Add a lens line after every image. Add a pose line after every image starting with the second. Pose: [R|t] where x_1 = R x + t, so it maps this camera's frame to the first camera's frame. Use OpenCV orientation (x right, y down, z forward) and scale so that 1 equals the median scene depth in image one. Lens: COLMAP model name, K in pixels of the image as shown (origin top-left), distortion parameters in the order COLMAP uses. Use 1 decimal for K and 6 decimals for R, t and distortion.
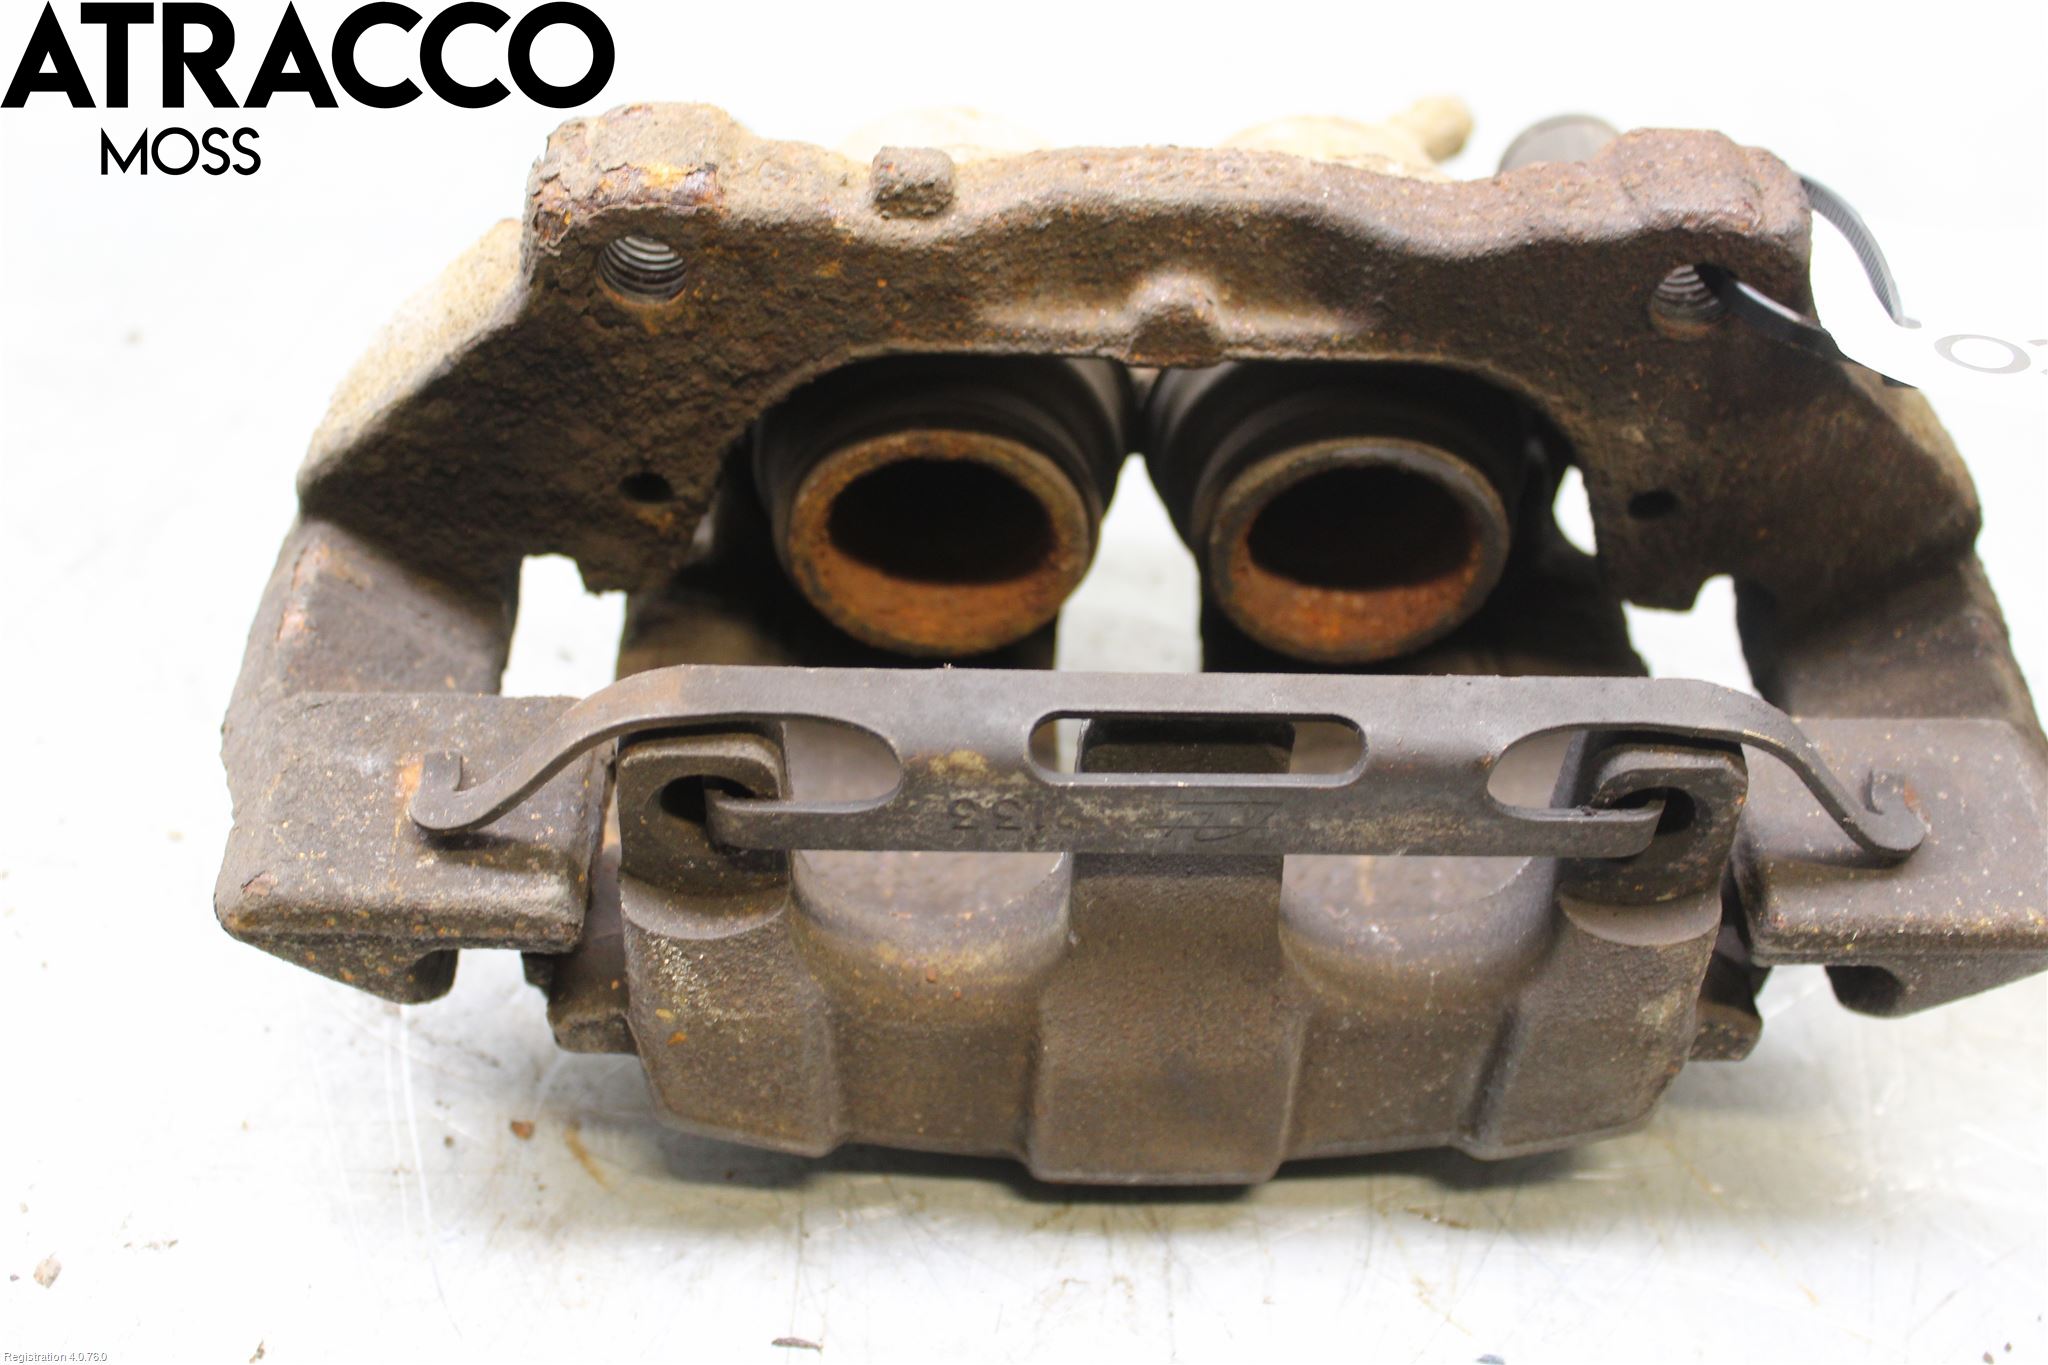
lens RADIAL K [[2517.2, 0, 1024.0], [0, 2517.2, 682.5], [0, 0, 1]] dist [-0.063722, 0.068650]
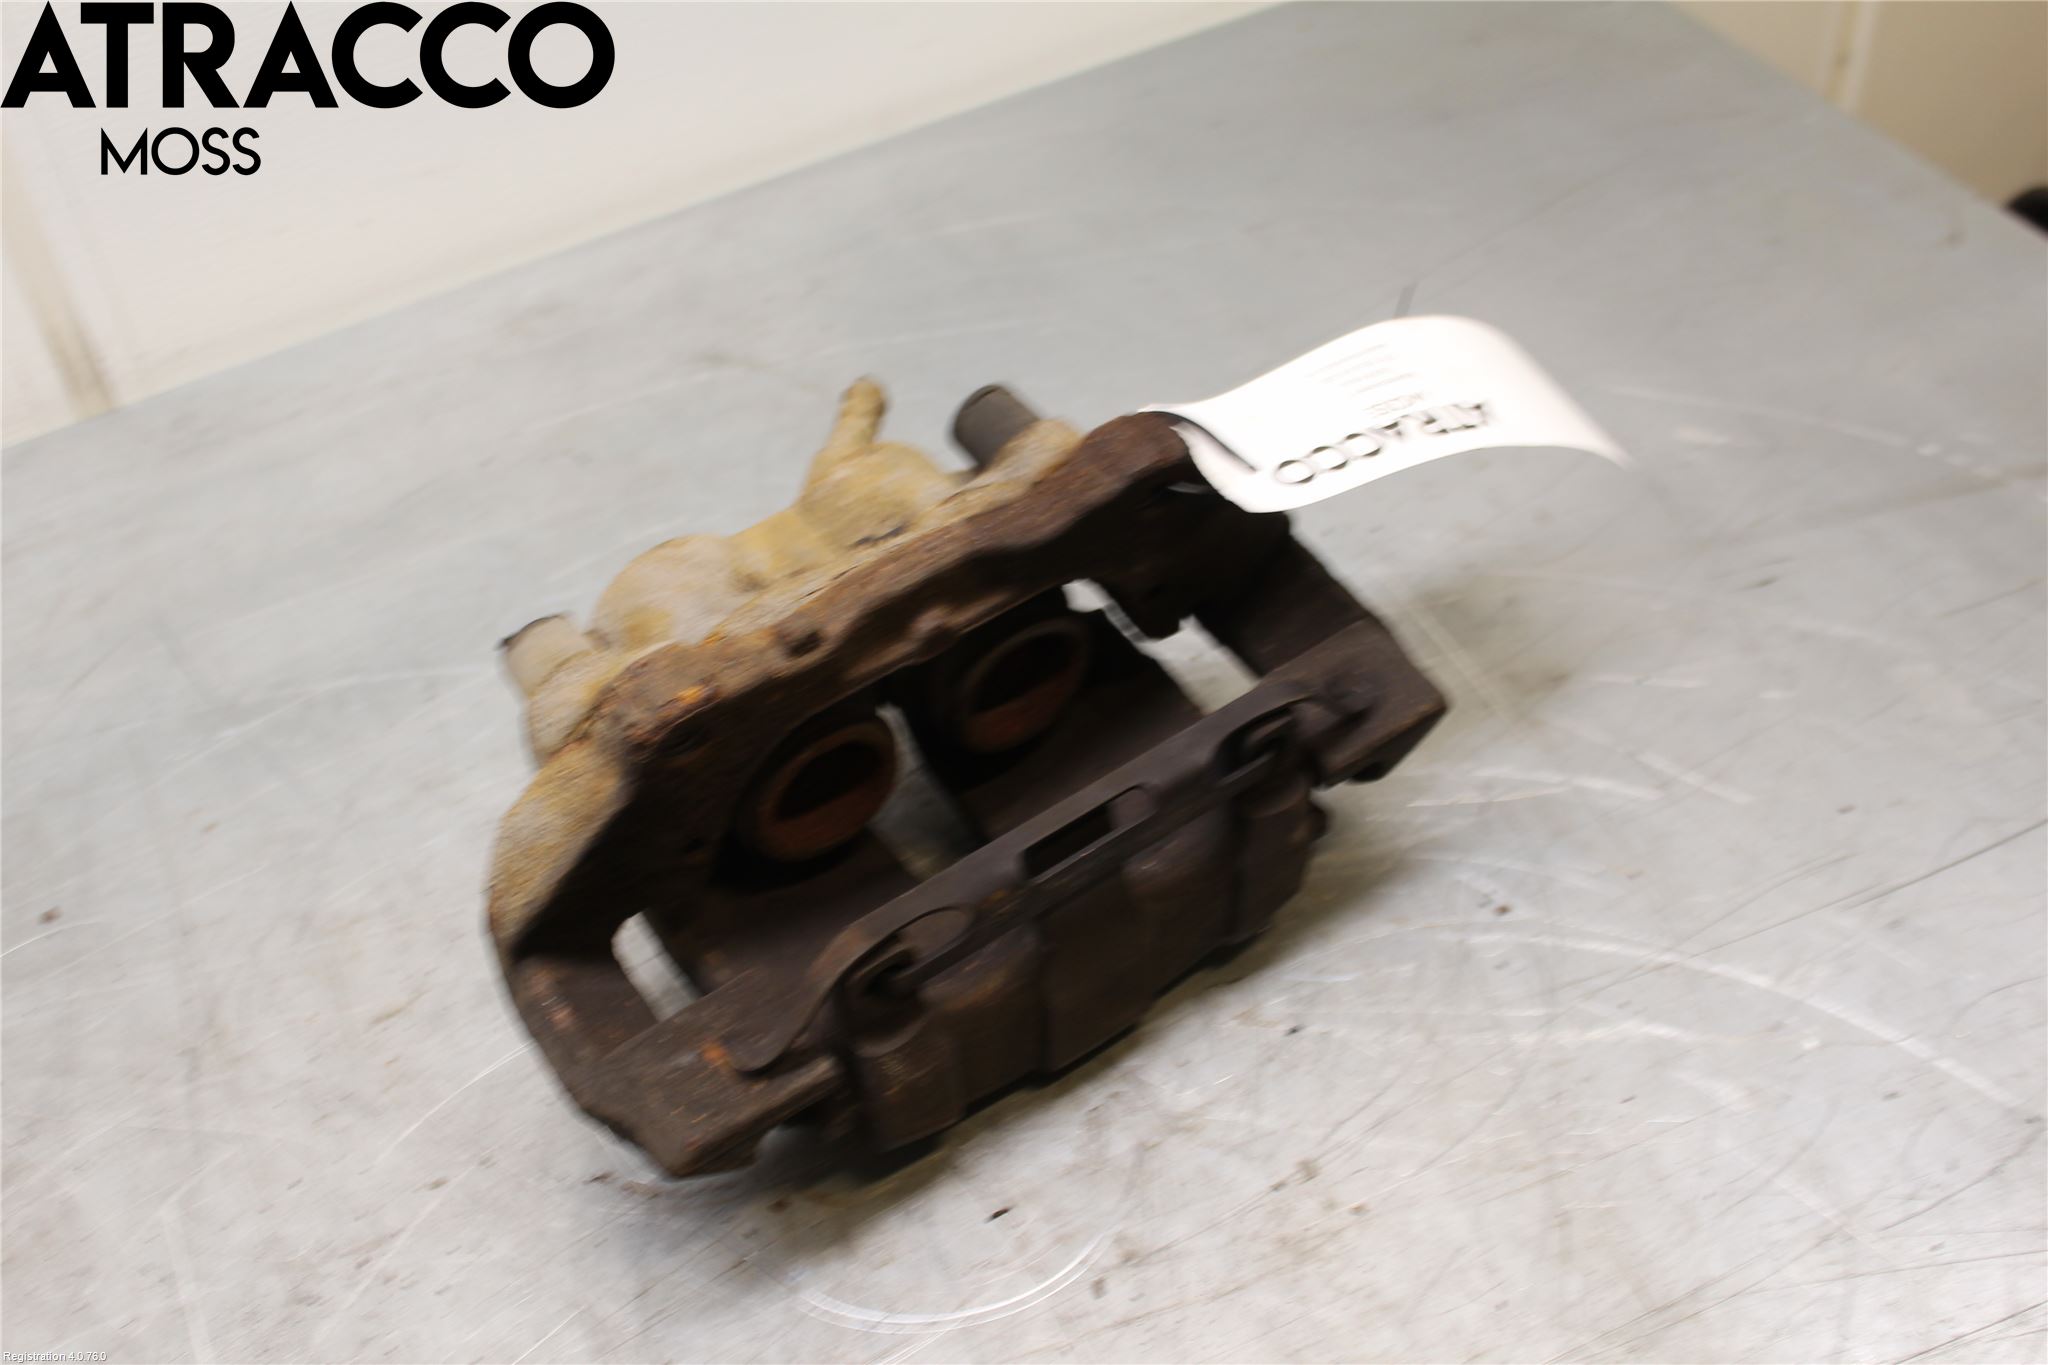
lens RADIAL K [[2517.2, 0, 1024.0], [0, 2517.2, 682.5], [0, 0, 1]] dist [-0.063722, 0.068650]
pose [[0.808771, -0.458979, 0.367733, -0.592430], [0.431807, 0.887922, 0.158551, -0.380730], [-0.399290, 0.030558, 0.916315, -0.737705]]
